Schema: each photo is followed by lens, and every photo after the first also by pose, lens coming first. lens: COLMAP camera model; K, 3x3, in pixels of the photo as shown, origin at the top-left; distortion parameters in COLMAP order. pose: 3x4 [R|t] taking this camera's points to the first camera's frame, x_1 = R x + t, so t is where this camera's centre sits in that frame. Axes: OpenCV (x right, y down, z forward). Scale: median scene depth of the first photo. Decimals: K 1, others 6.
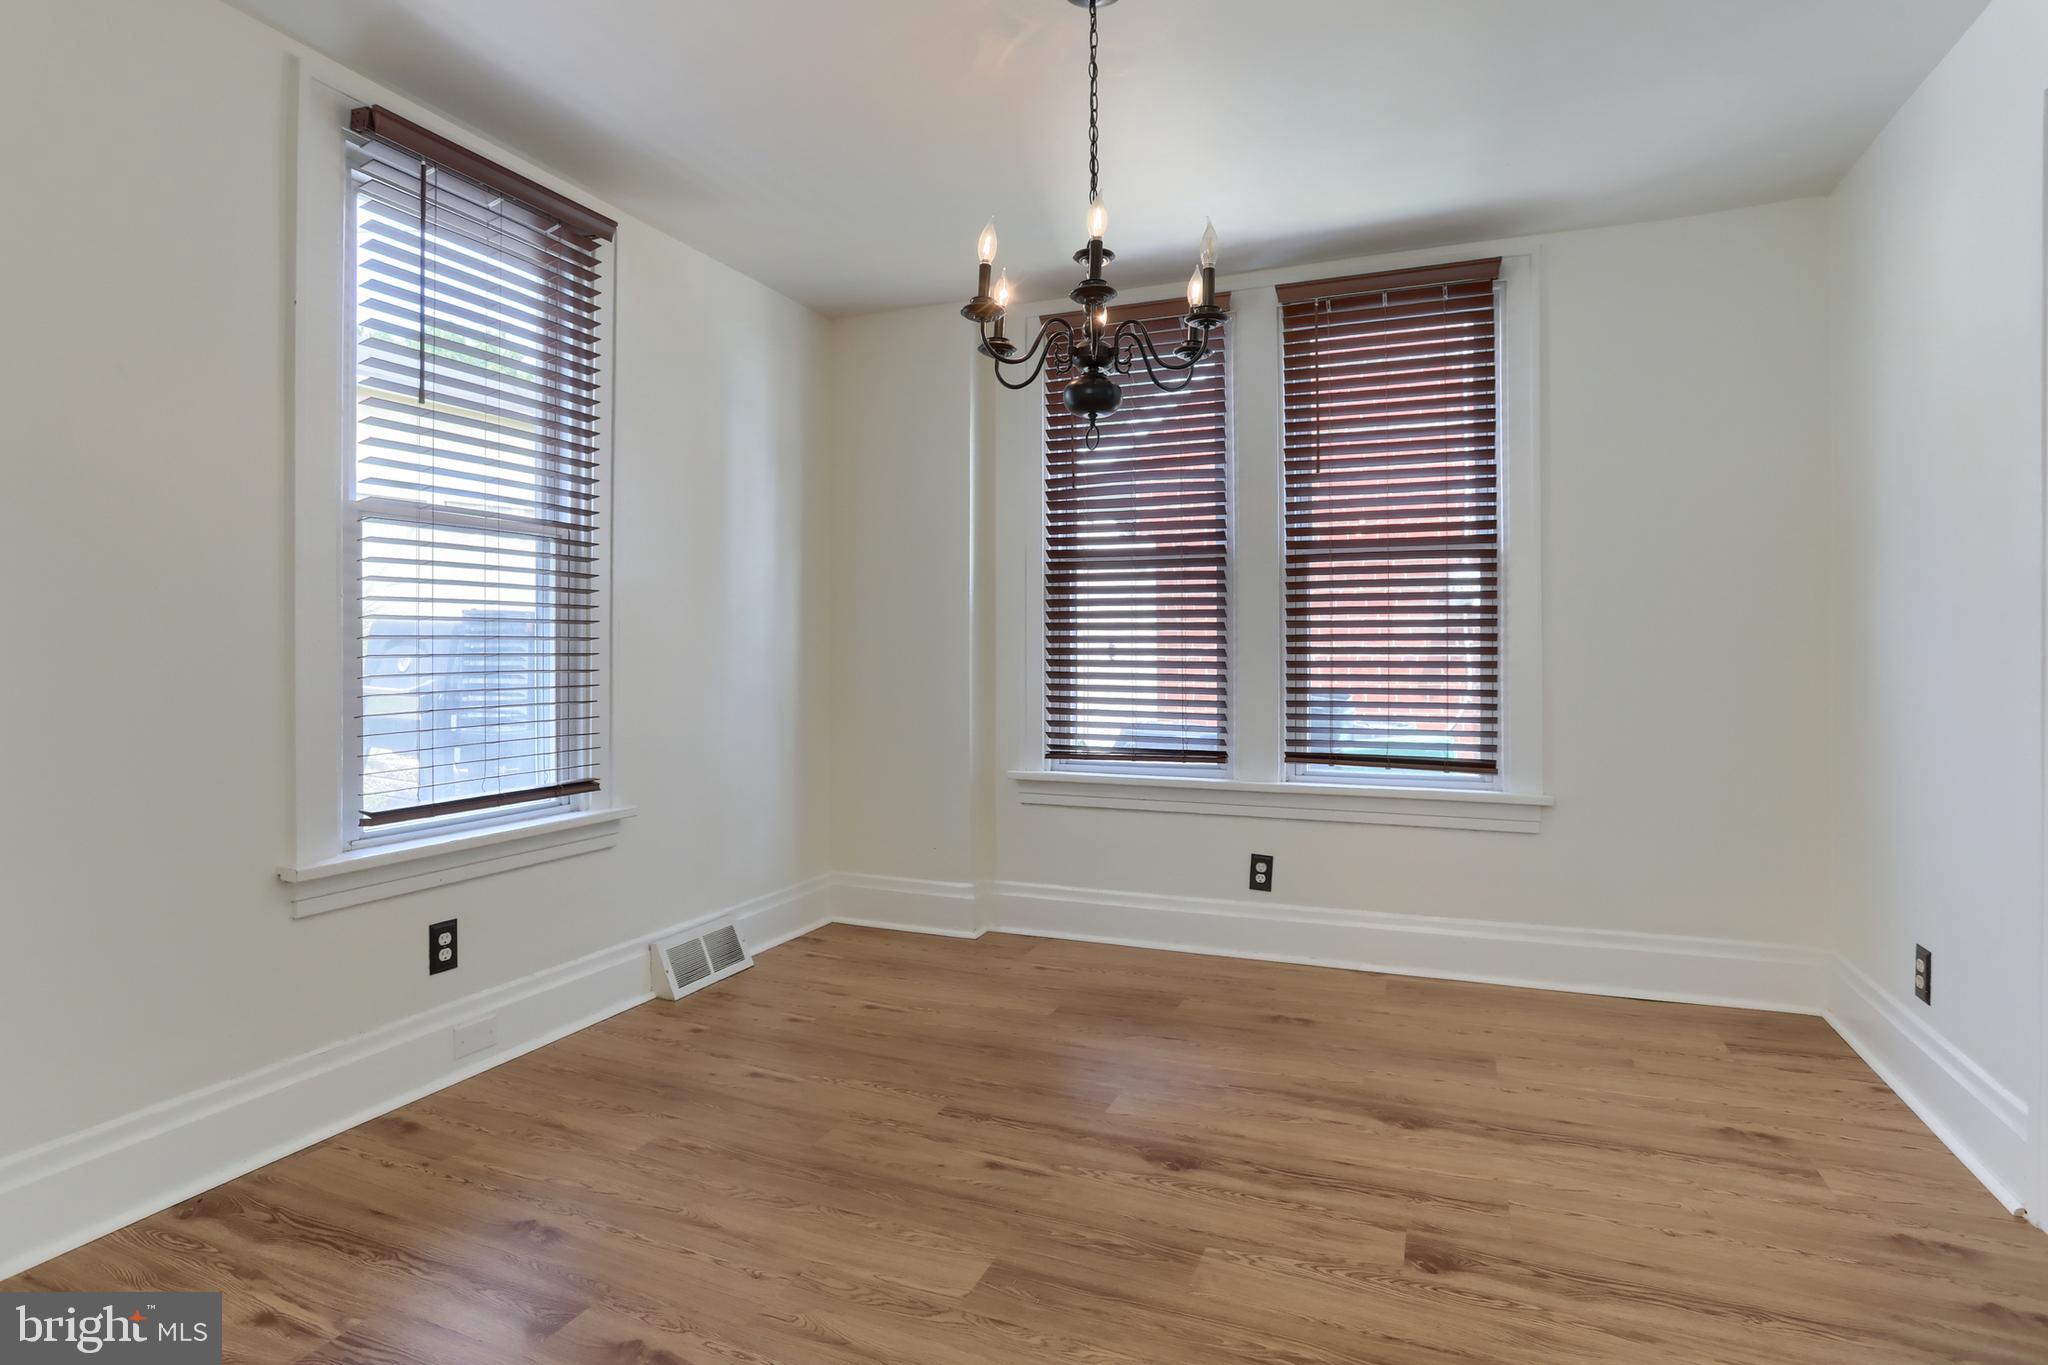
lens RADIAL K [[1021.6, 0, 1031.0], [0, 1021.6, 662.8], [0, 0, 1]] dist [-0.063497, 0.038550]
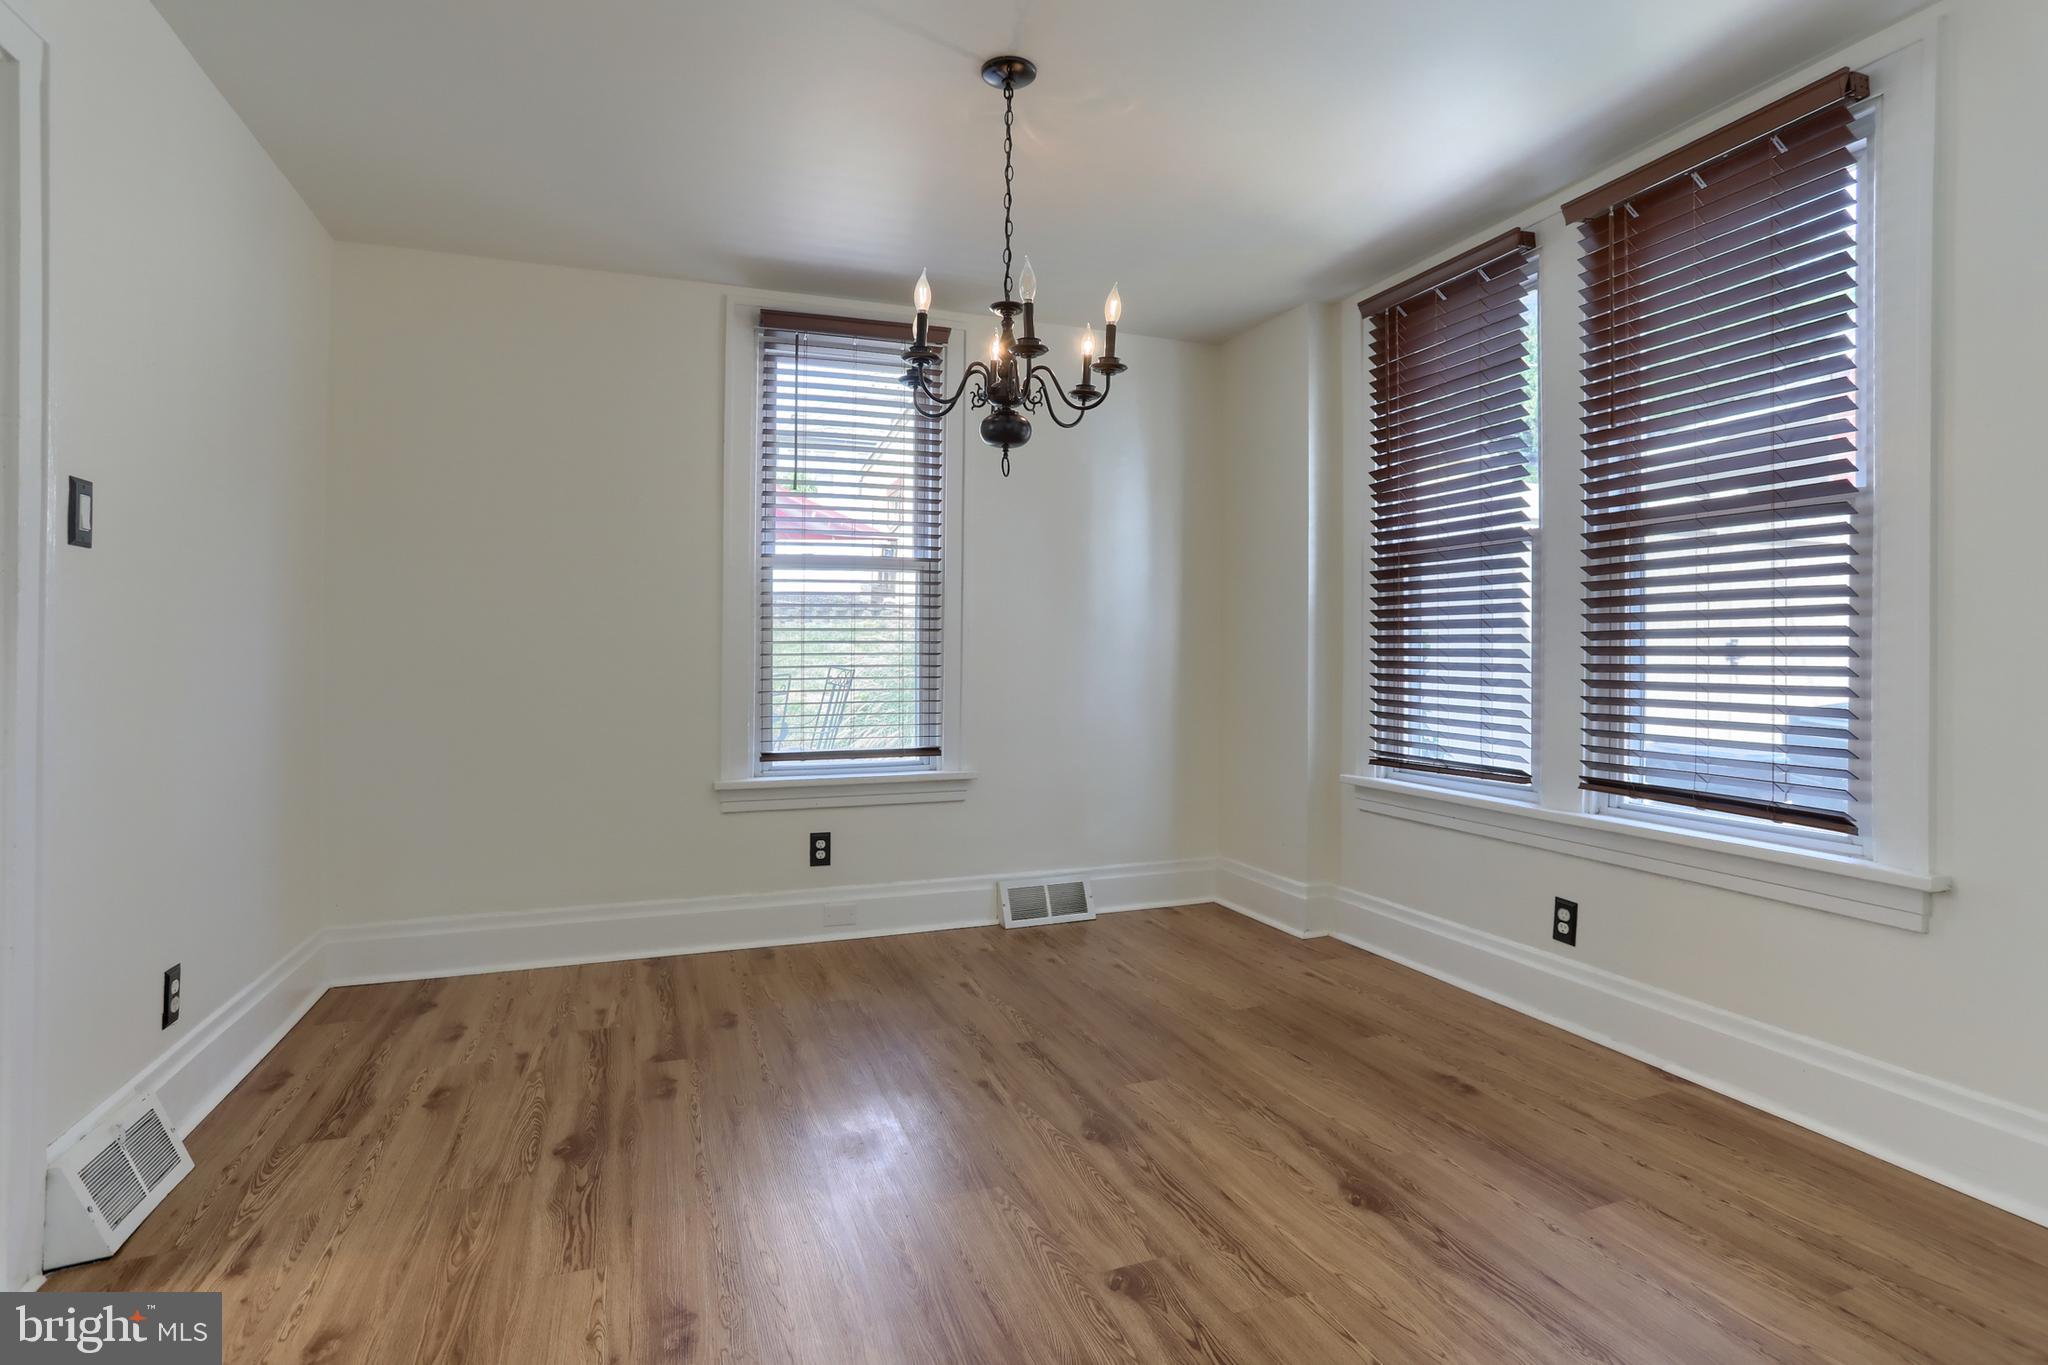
lens RADIAL K [[1011.9, 0, 1027.3], [0, 1011.9, 658.7], [0, 0, 1]] dist [-0.053060, 0.030742]
pose [[0.692586, 0.004781, -0.721320, 0.700849], [-0.008014, 0.999967, -0.001067, -0.001917], [0.721291, 0.006520, 0.692601, 0.176245]]
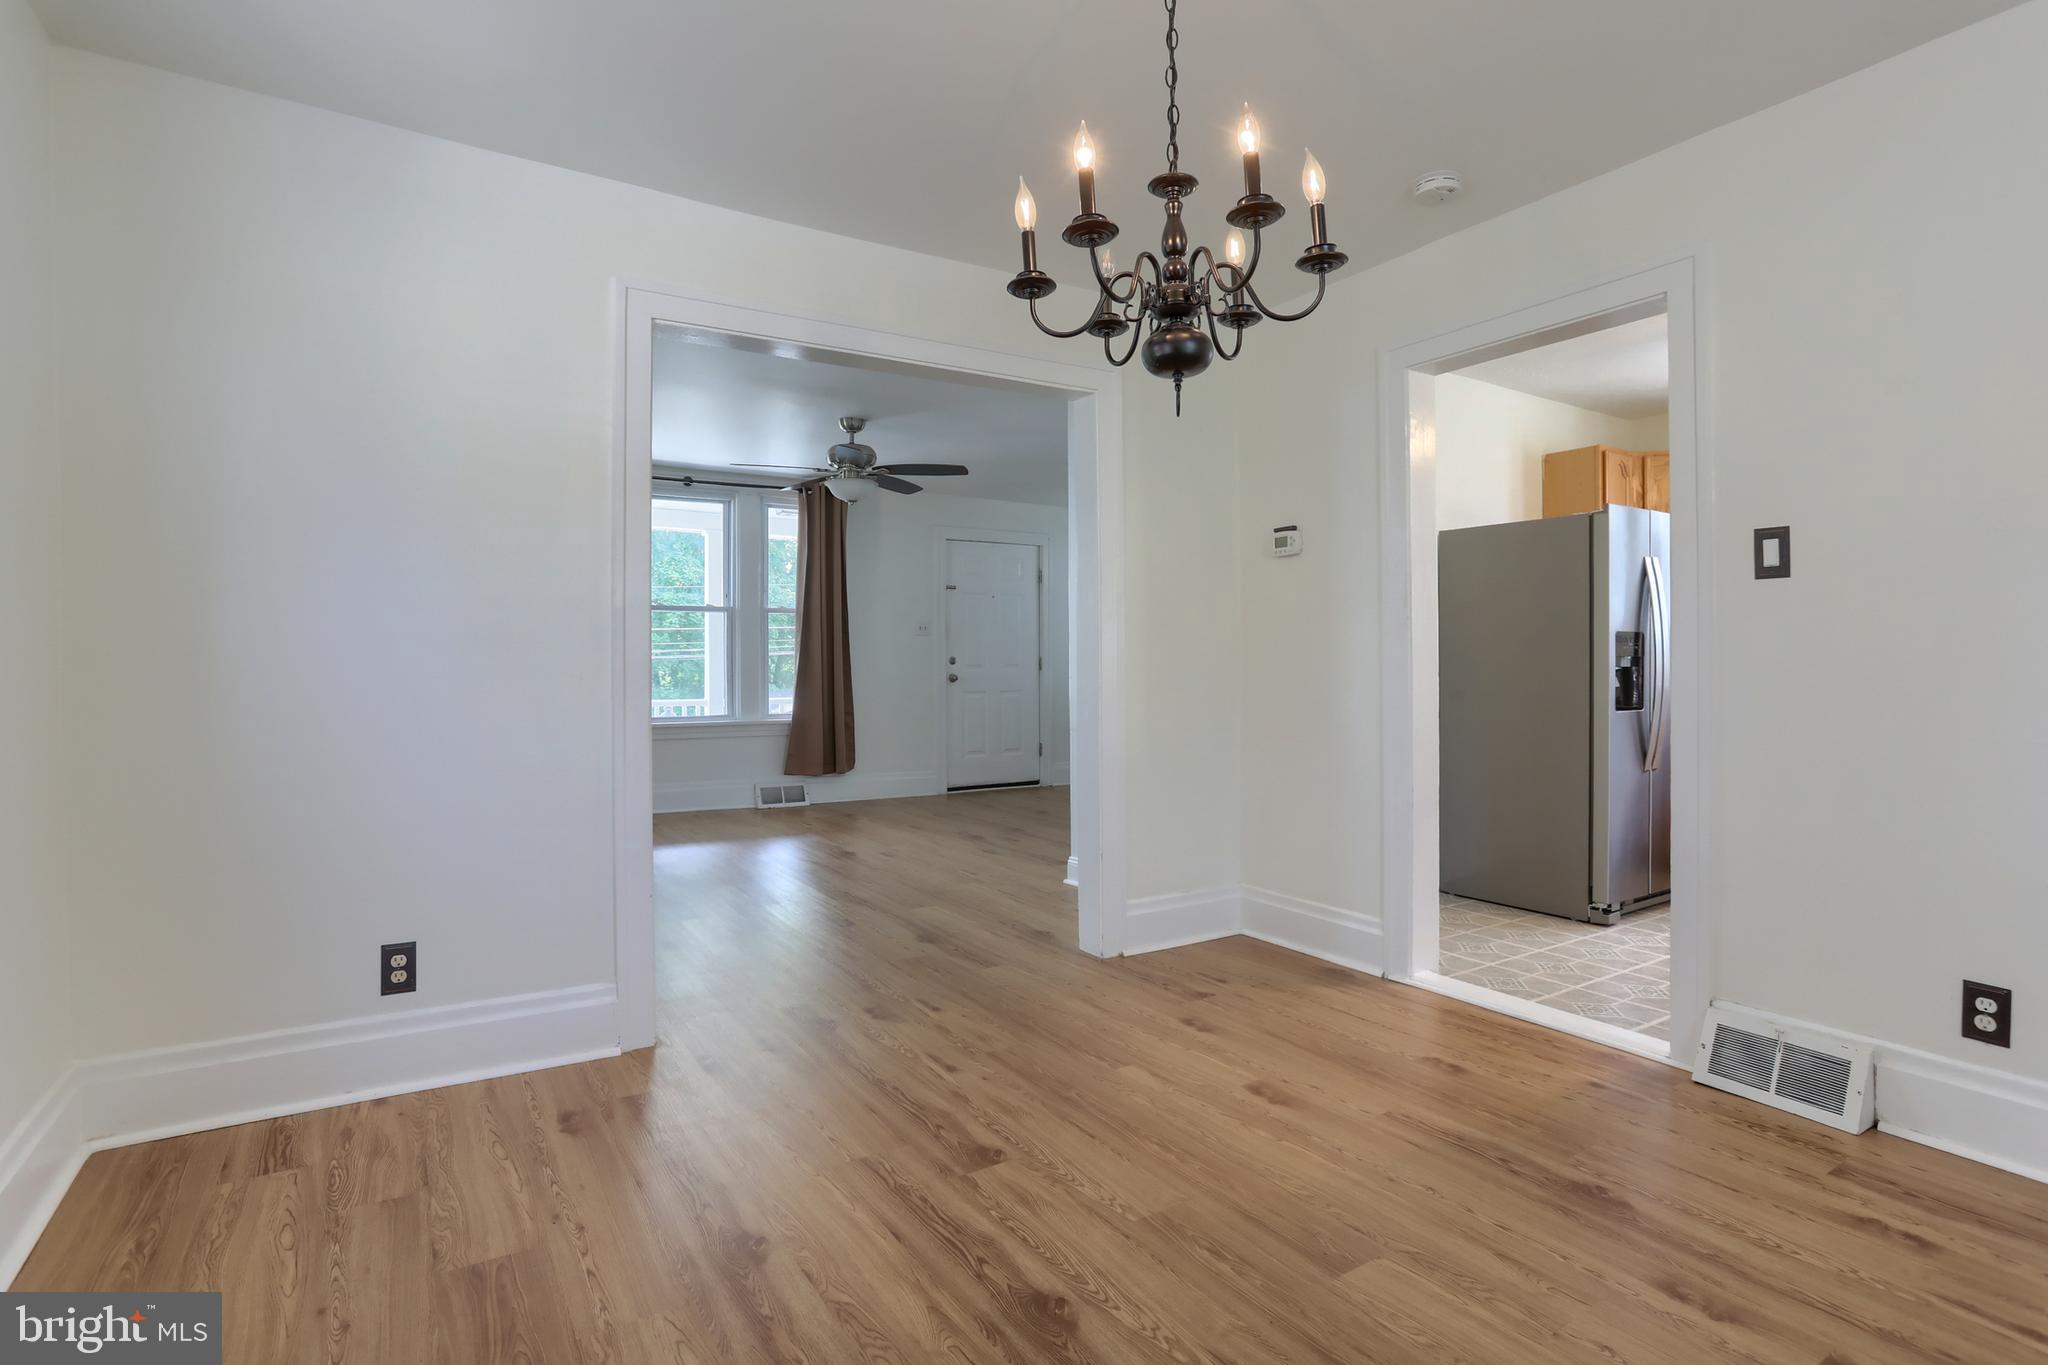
lens RADIAL K [[1021.6, 0, 1031.0], [0, 1021.6, 662.8], [0, 0, 1]] dist [-0.063497, 0.038550]
pose [[-0.826951, 0.006155, 0.562240, -0.237196], [0.011538, 0.999915, 0.006025, -0.010540], [-0.562155, 0.011470, -0.826952, 1.362575]]
